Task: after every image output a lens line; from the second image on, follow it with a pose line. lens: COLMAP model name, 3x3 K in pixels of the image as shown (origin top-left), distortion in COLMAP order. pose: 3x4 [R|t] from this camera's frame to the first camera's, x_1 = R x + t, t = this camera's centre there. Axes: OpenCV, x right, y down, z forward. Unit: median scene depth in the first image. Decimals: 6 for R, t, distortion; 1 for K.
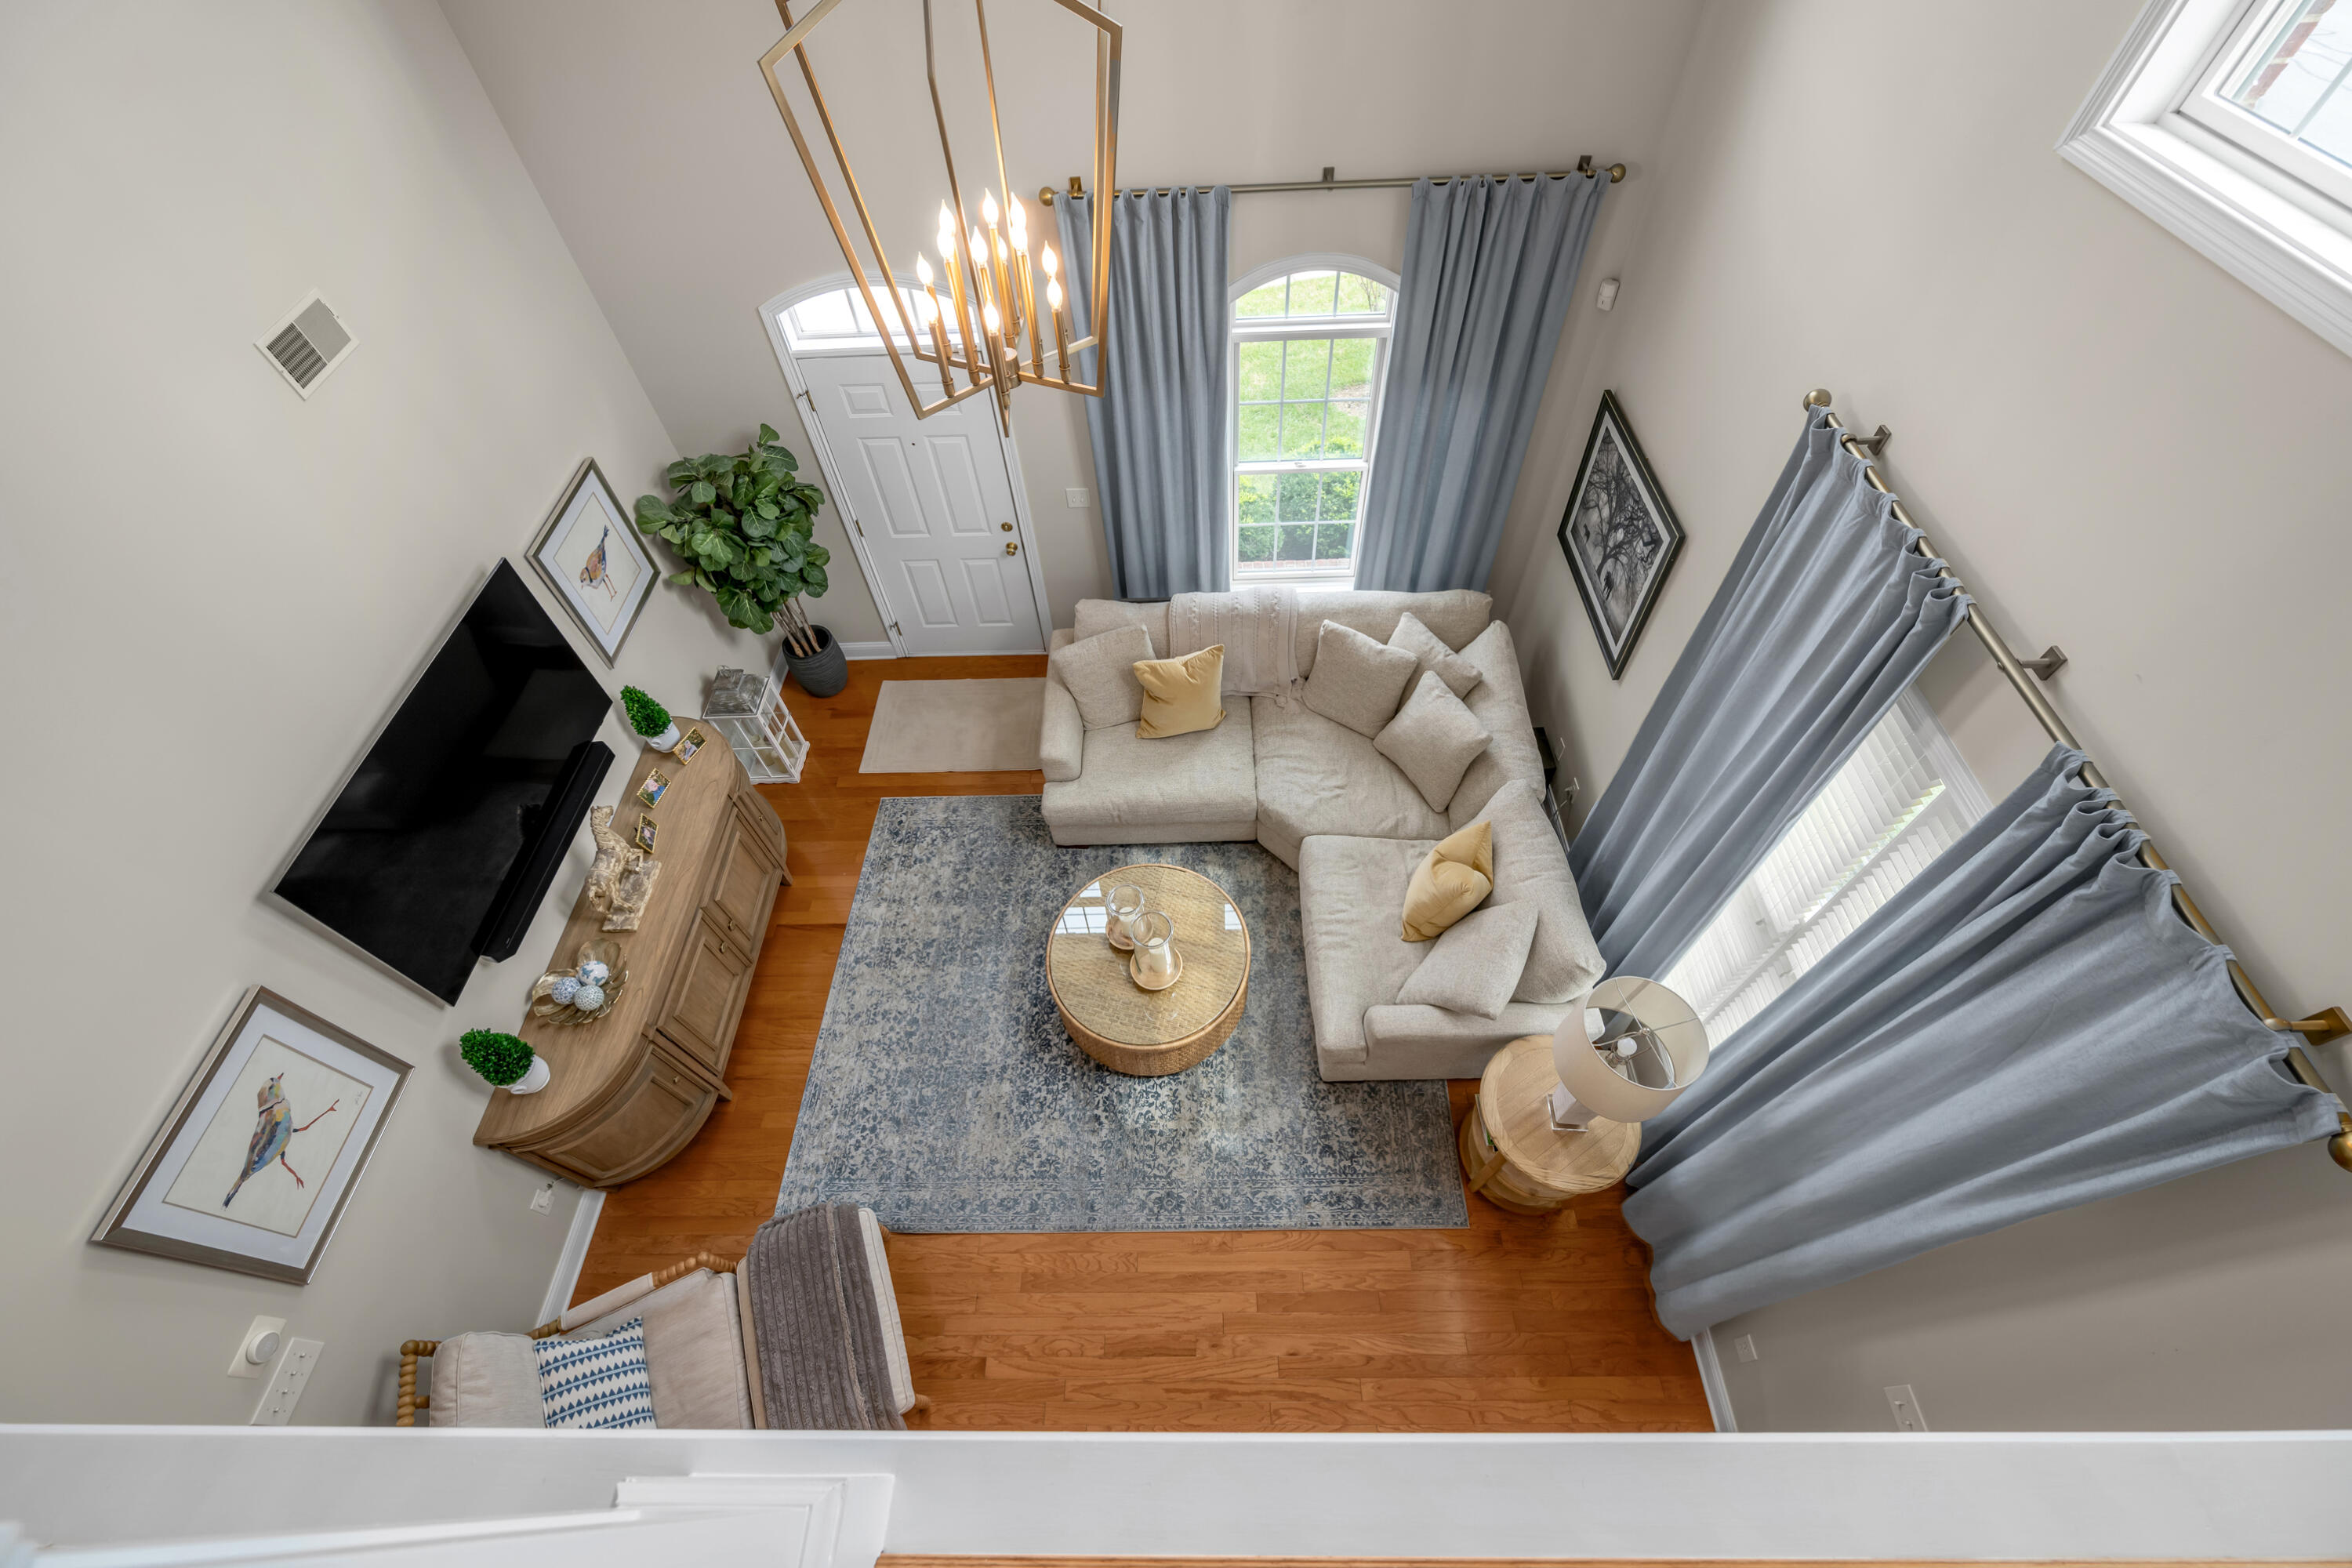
lens RADIAL K [[957.4, 0, 1190.3], [0, 957.4, 796.7], [0, 0, 1]] dist [-0.009031, 0.000436]
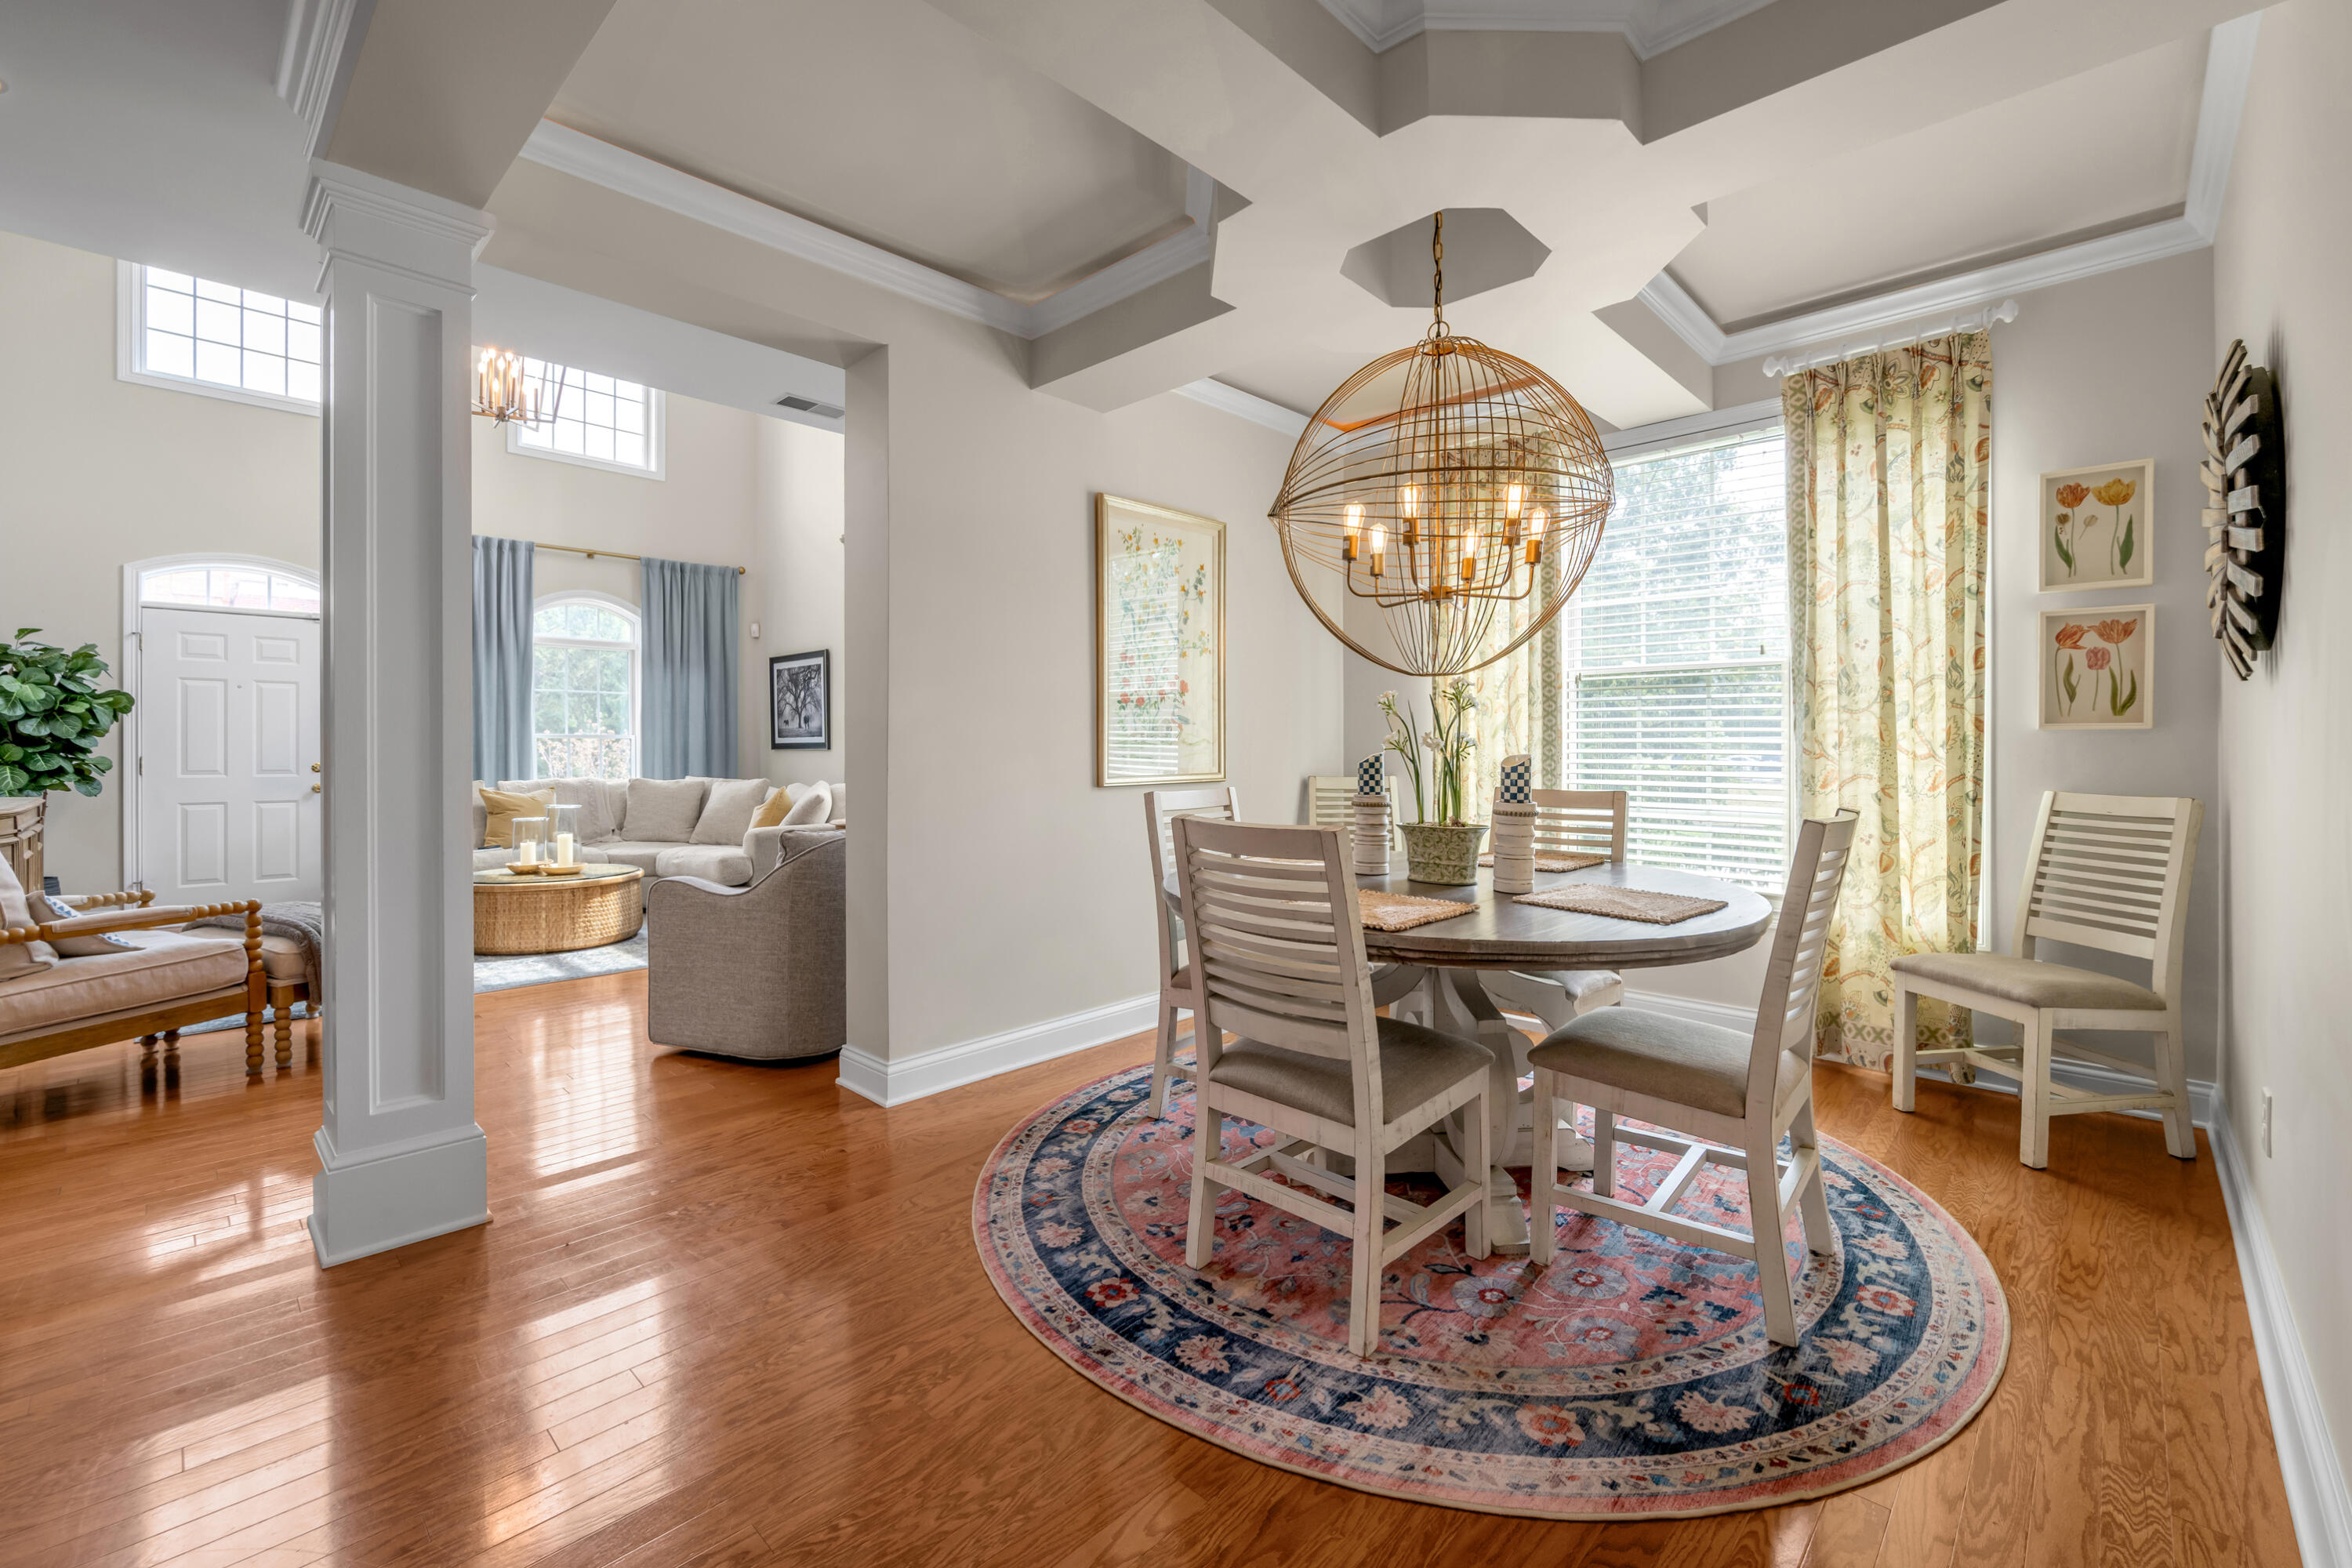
lens RADIAL K [[988.5, 0, 1208.8], [0, 988.5, 749.1], [0, 0, 1]] dist [-0.010105, 0.001364]
pose [[0.673714, 0.037641, 0.738033, -0.370598], [0.587138, 0.579197, -0.565509, 1.140887], [-0.448753, 0.814318, 0.368113, 0.011314]]
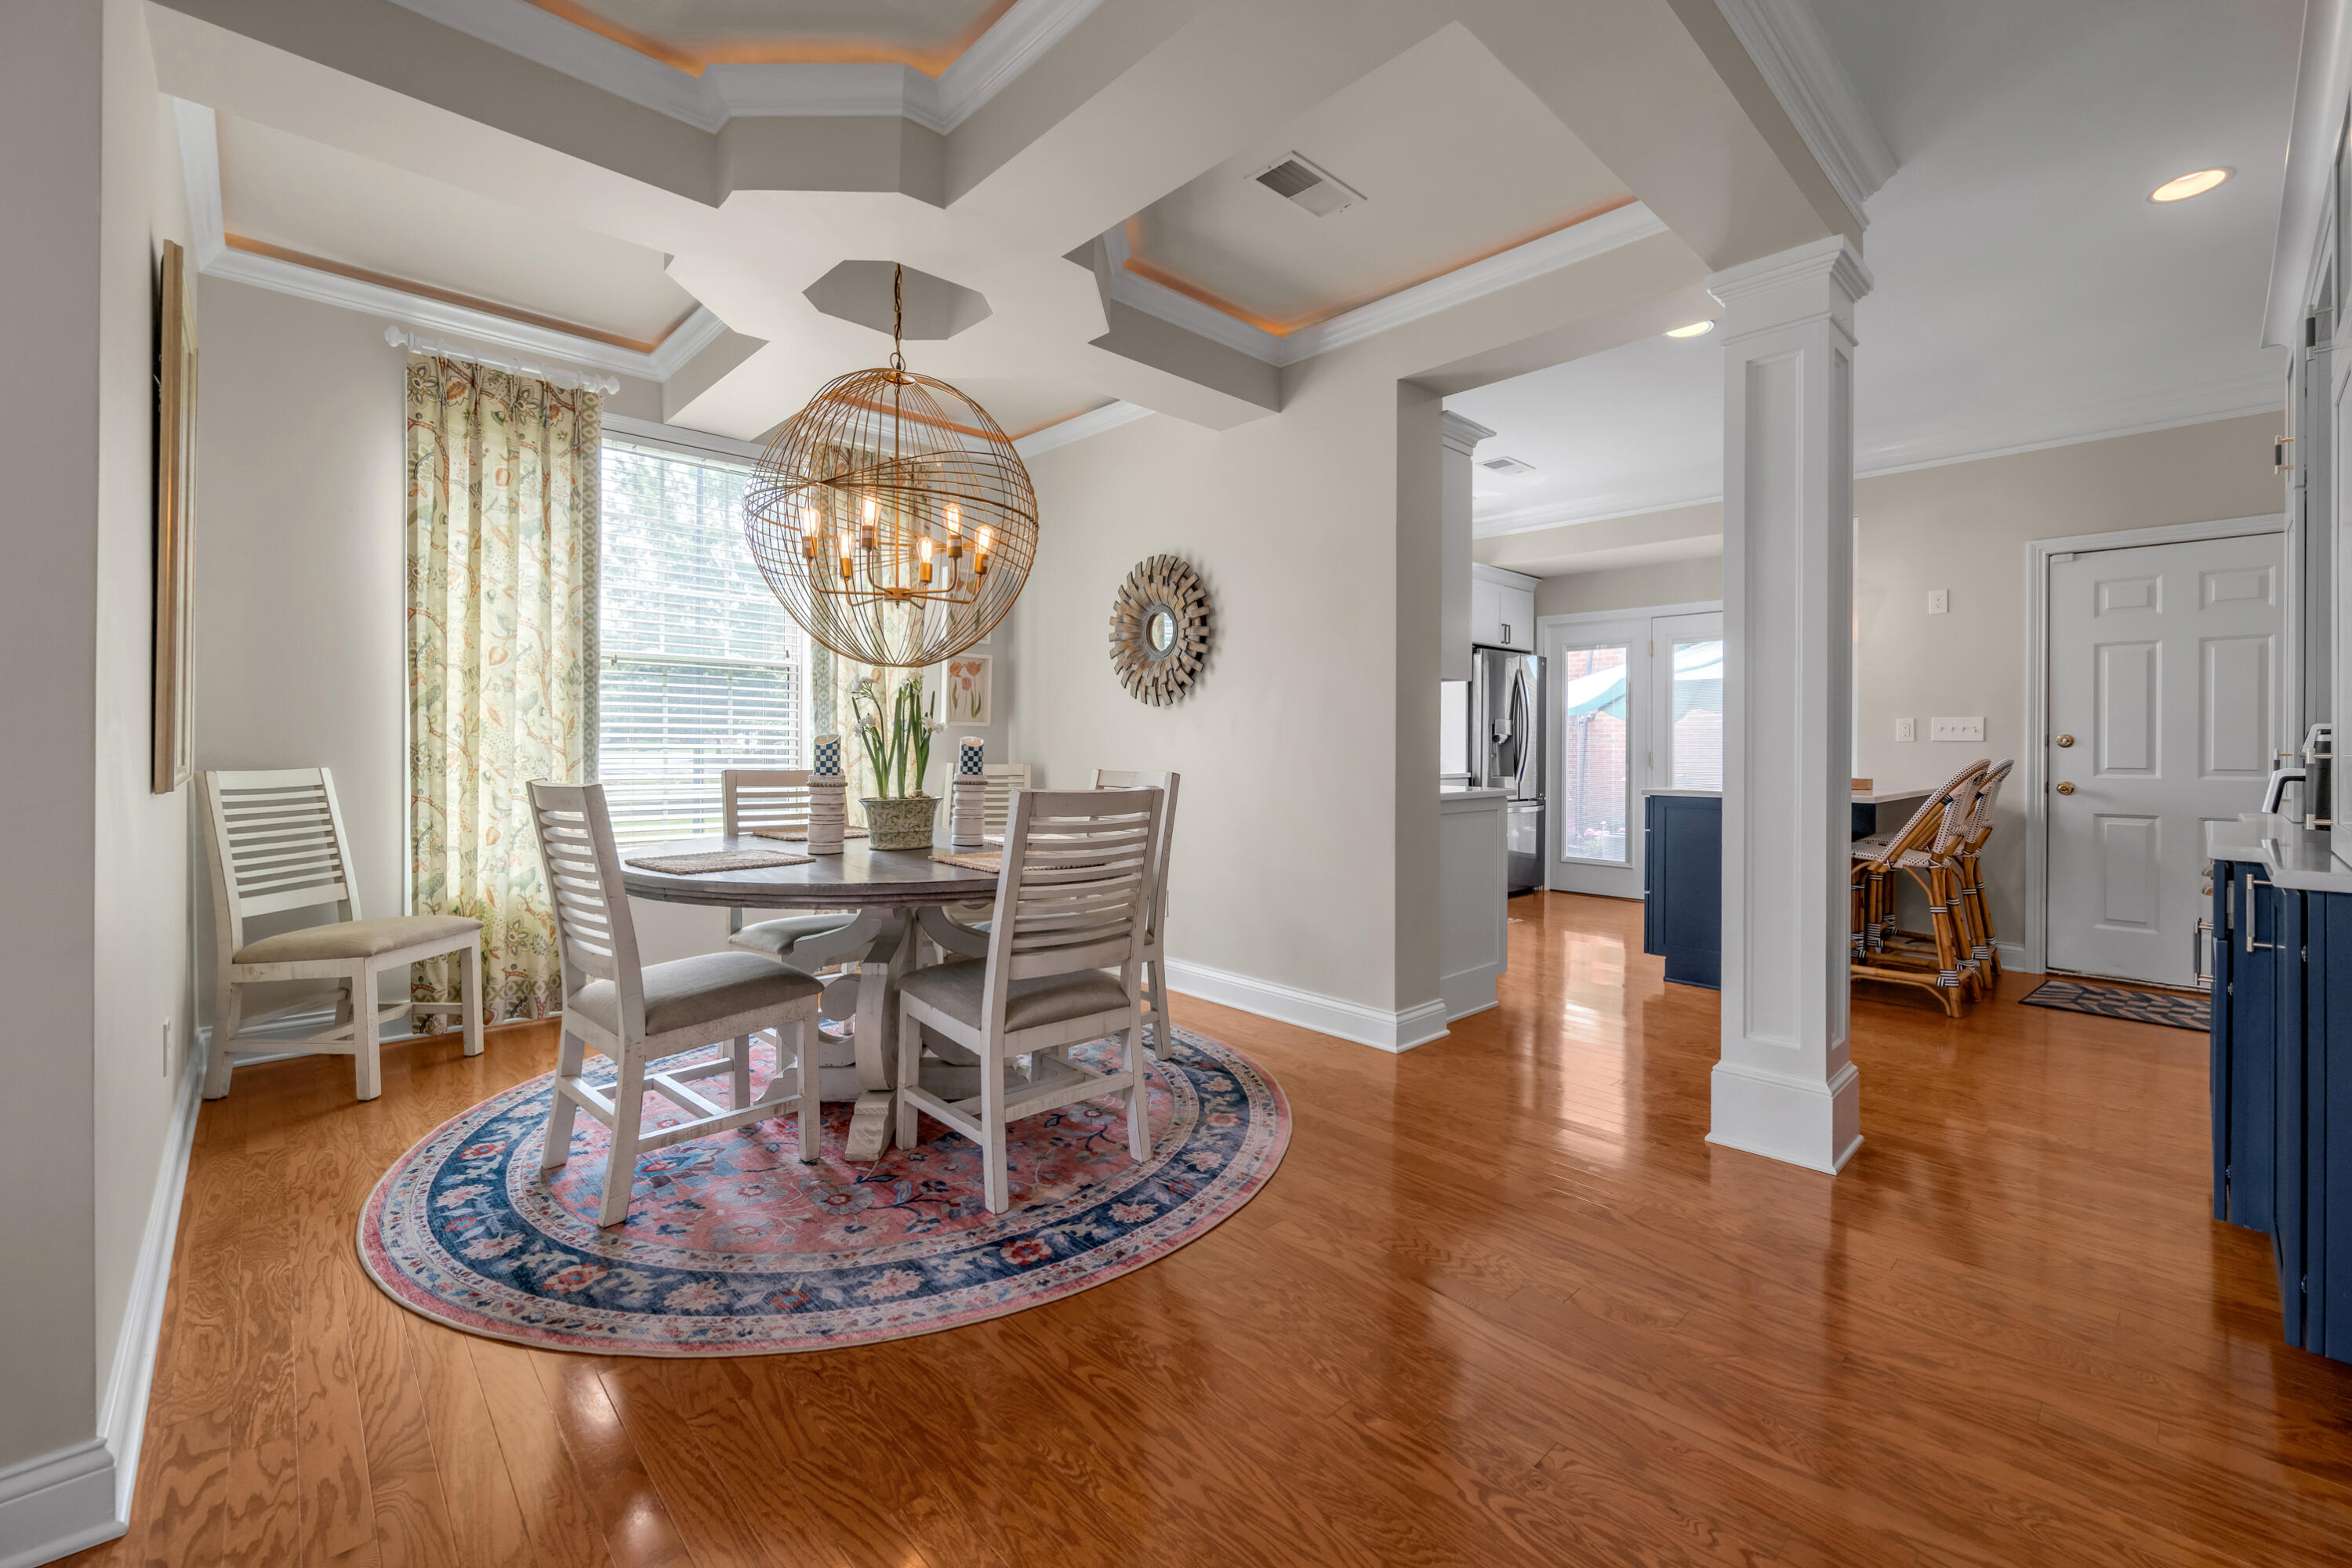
lens RADIAL K [[957.4, 0, 1193.5], [0, 957.4, 767.5], [0, 0, 1]] dist [-0.009031, 0.000436]
pose [[-0.698198, 0.031984, 0.715190, -0.429569], [0.600259, 0.570571, 0.560481, 0.732135], [-0.390140, 0.820625, -0.417570, 0.324228]]
